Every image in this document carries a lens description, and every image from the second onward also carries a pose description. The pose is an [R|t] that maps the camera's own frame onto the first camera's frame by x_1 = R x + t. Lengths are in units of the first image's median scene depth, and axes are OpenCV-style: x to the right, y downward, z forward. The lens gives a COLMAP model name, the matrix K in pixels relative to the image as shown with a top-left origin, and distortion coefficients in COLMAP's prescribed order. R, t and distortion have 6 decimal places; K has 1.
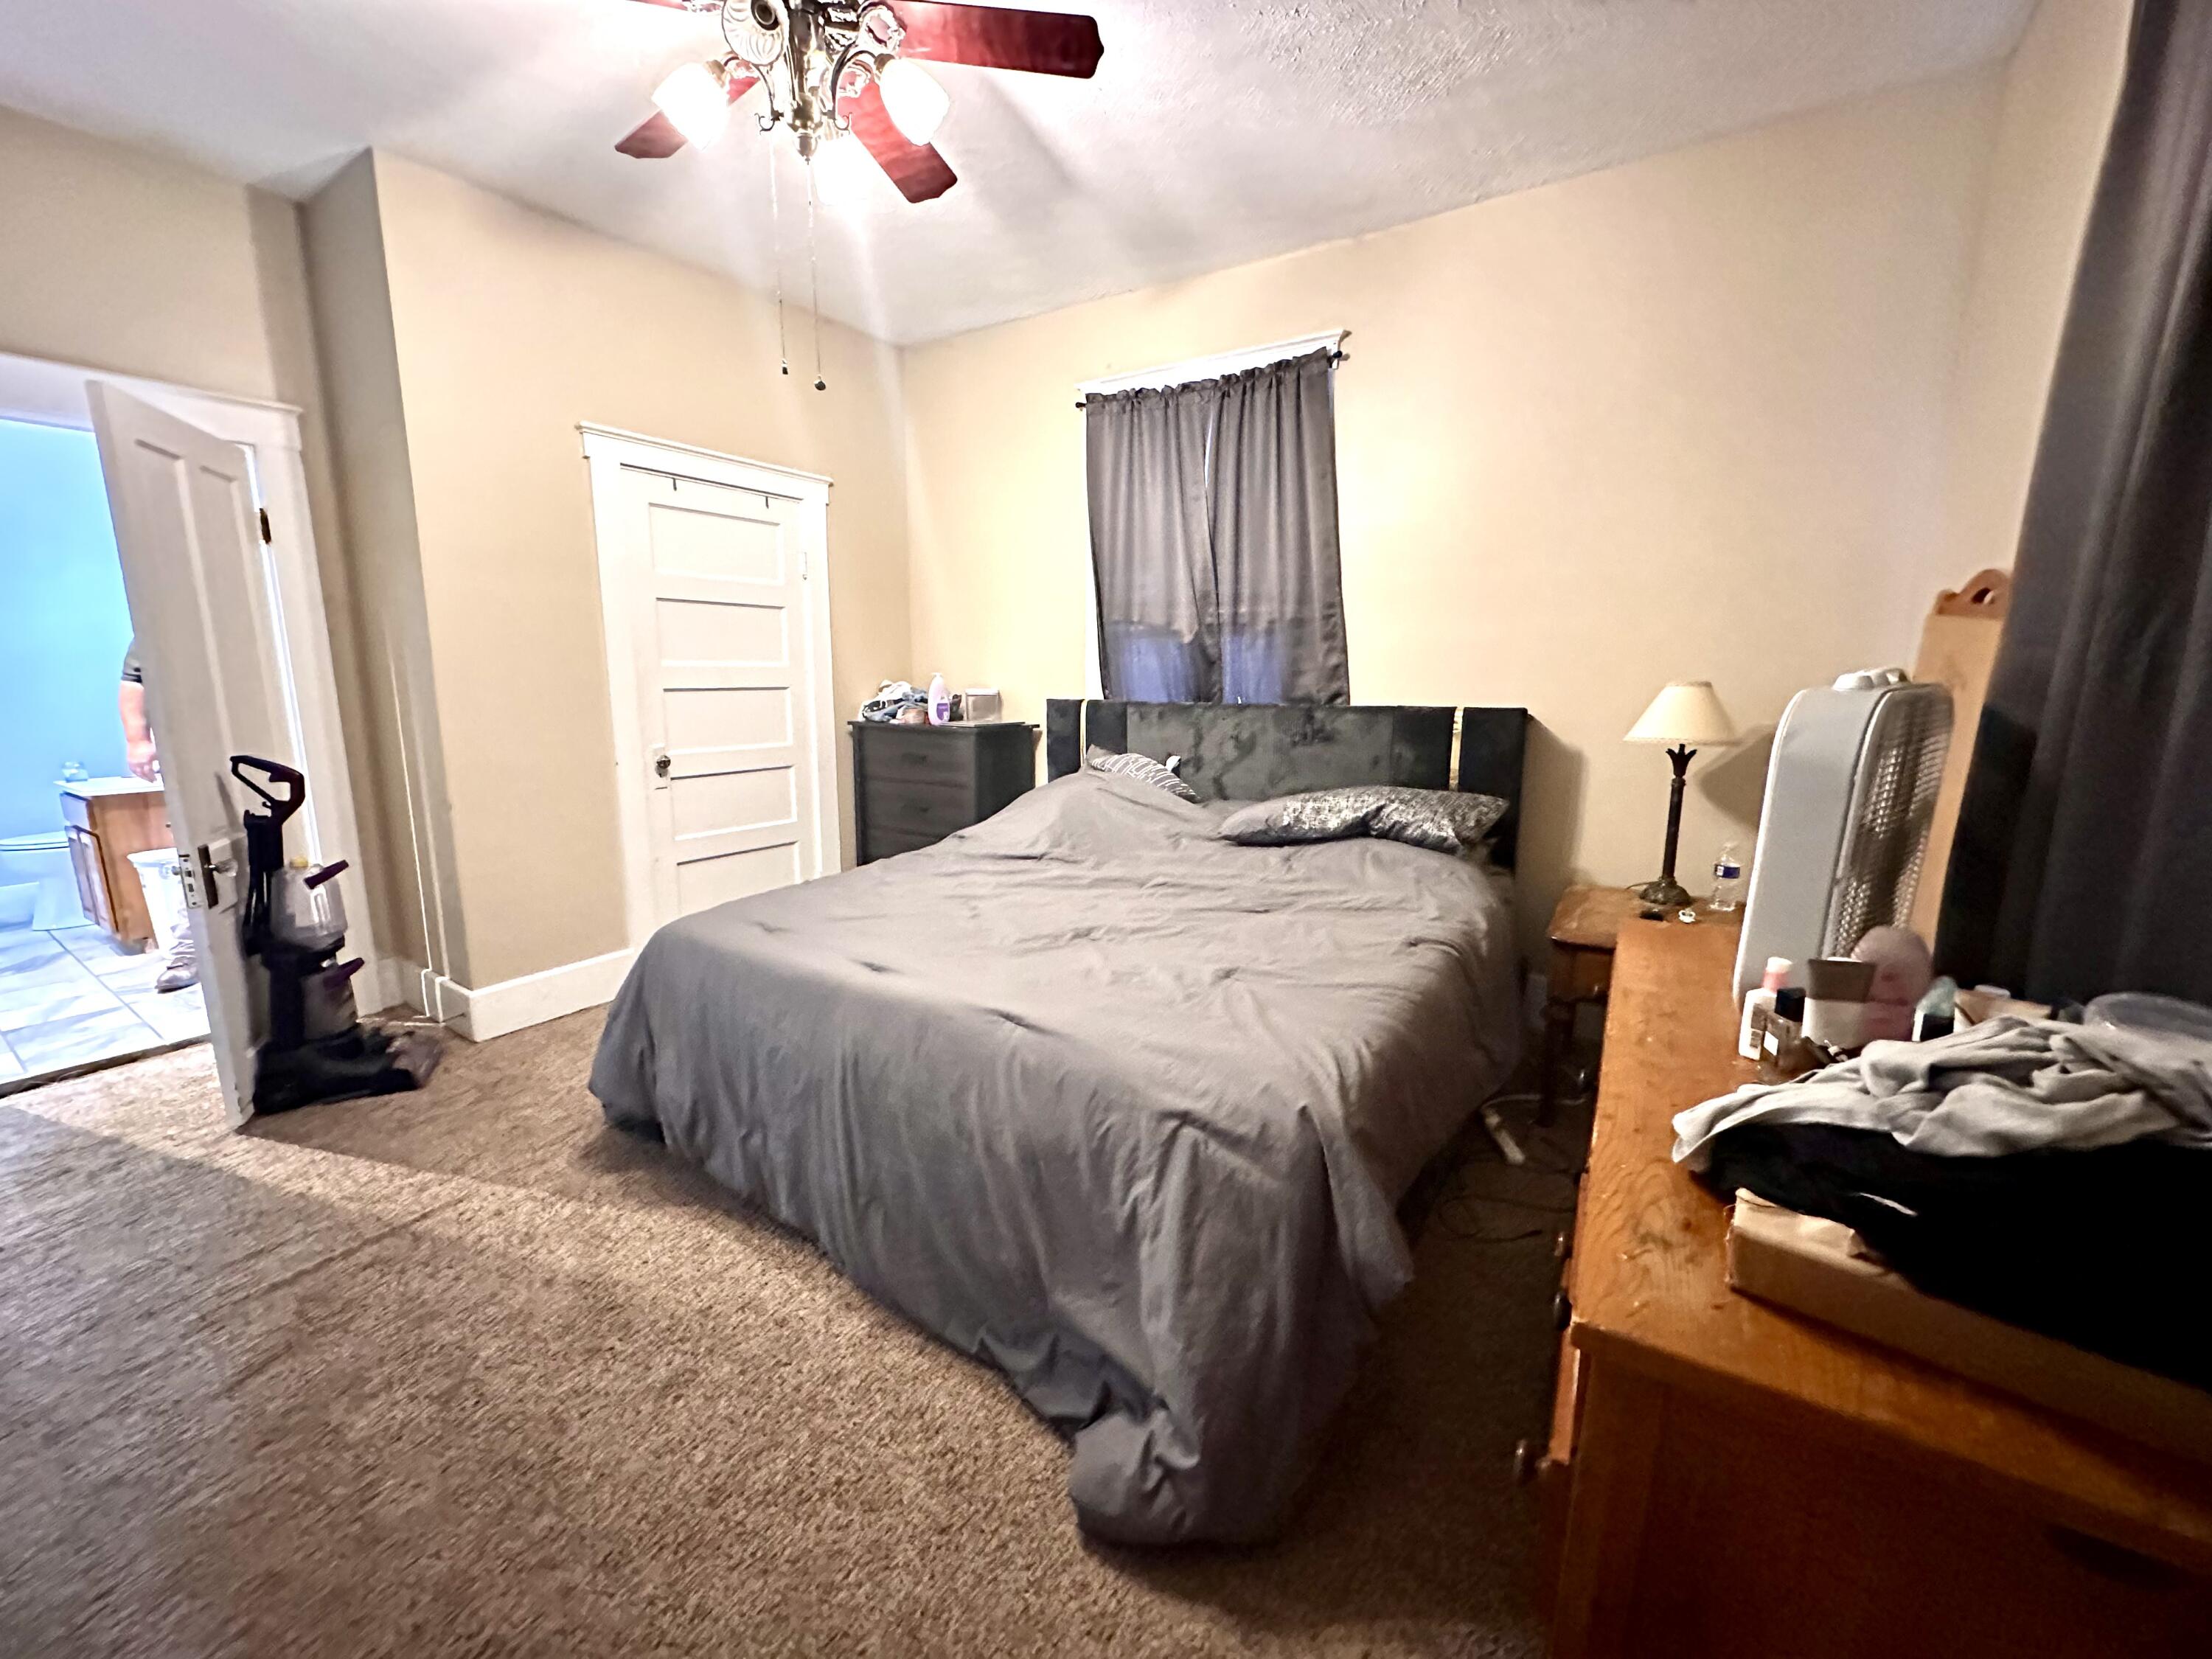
lens RADIAL K [[887.9, 0, 1100.8], [0, 887.9, 833.2], [0, 0, 1]] dist [-0.003026, 0.000505]
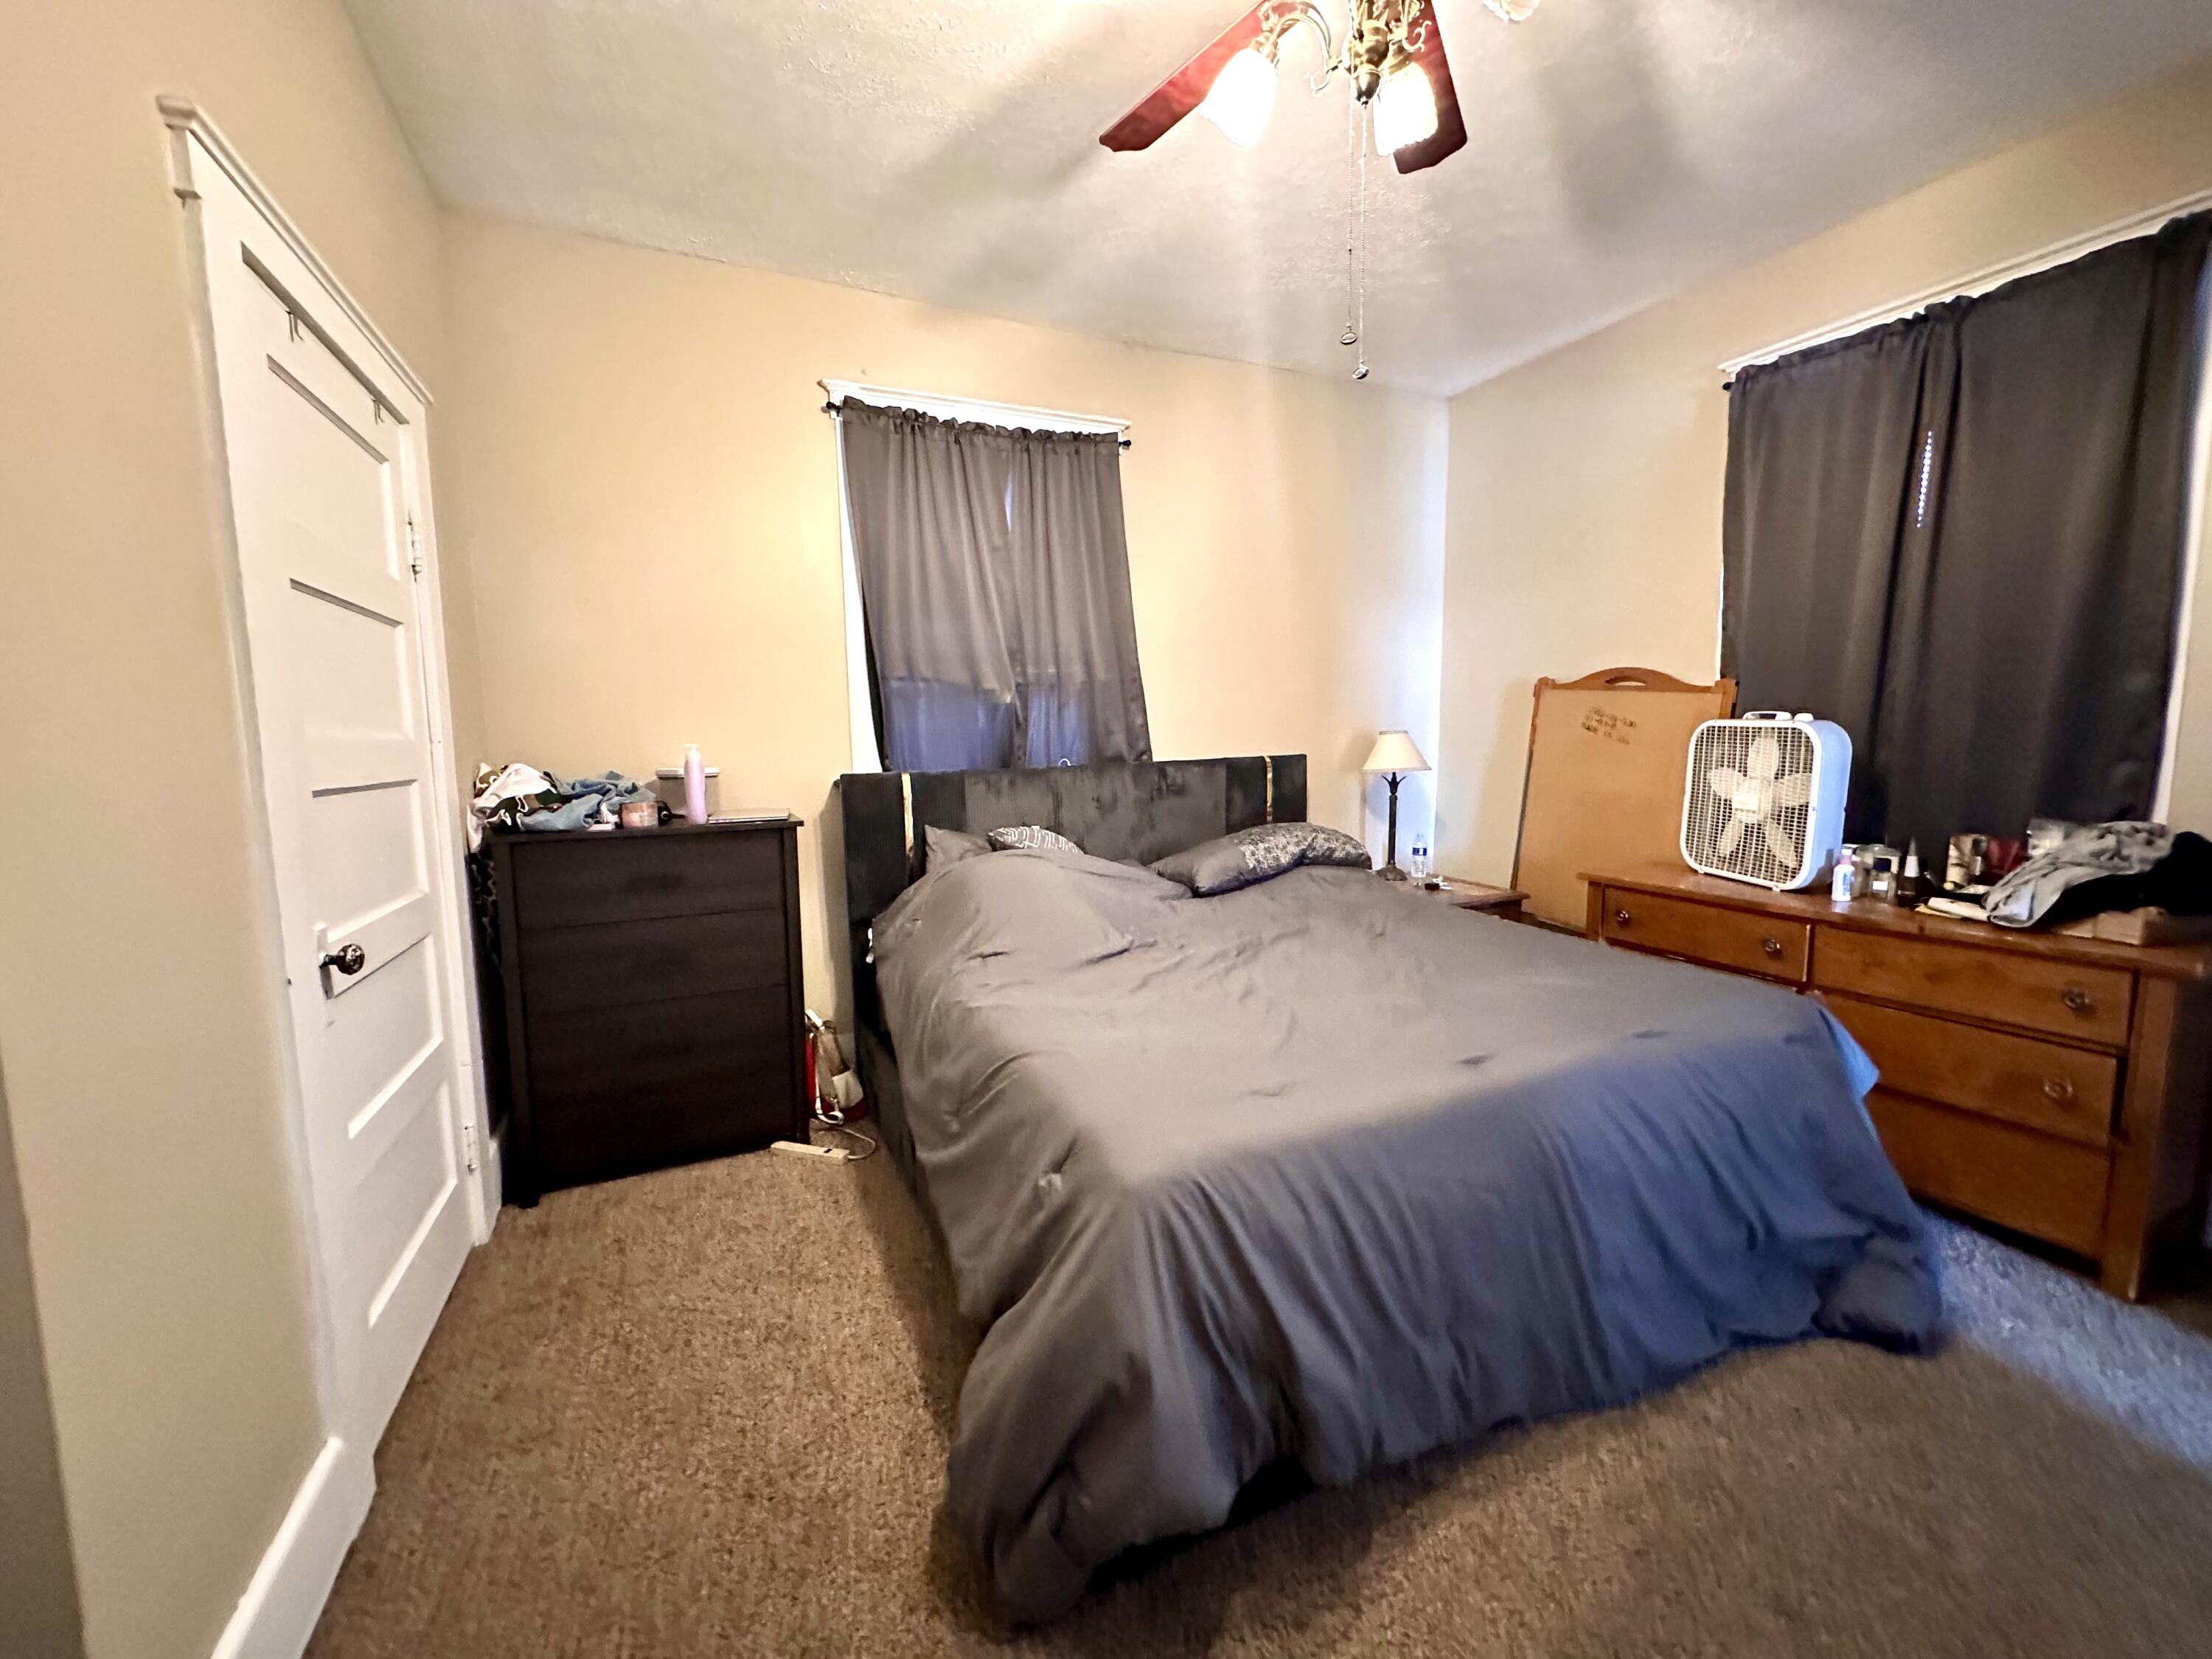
lens RADIAL K [[887.9, 0, 1106.0], [0, 887.9, 832.7], [0, 0, 1]] dist [-0.003026, 0.000505]
pose [[0.545259, -0.102869, 0.831932, -0.662647], [0.177207, 0.984158, 0.005548, -0.074876], [-0.819323, 0.144399, 0.554850, 0.458993]]
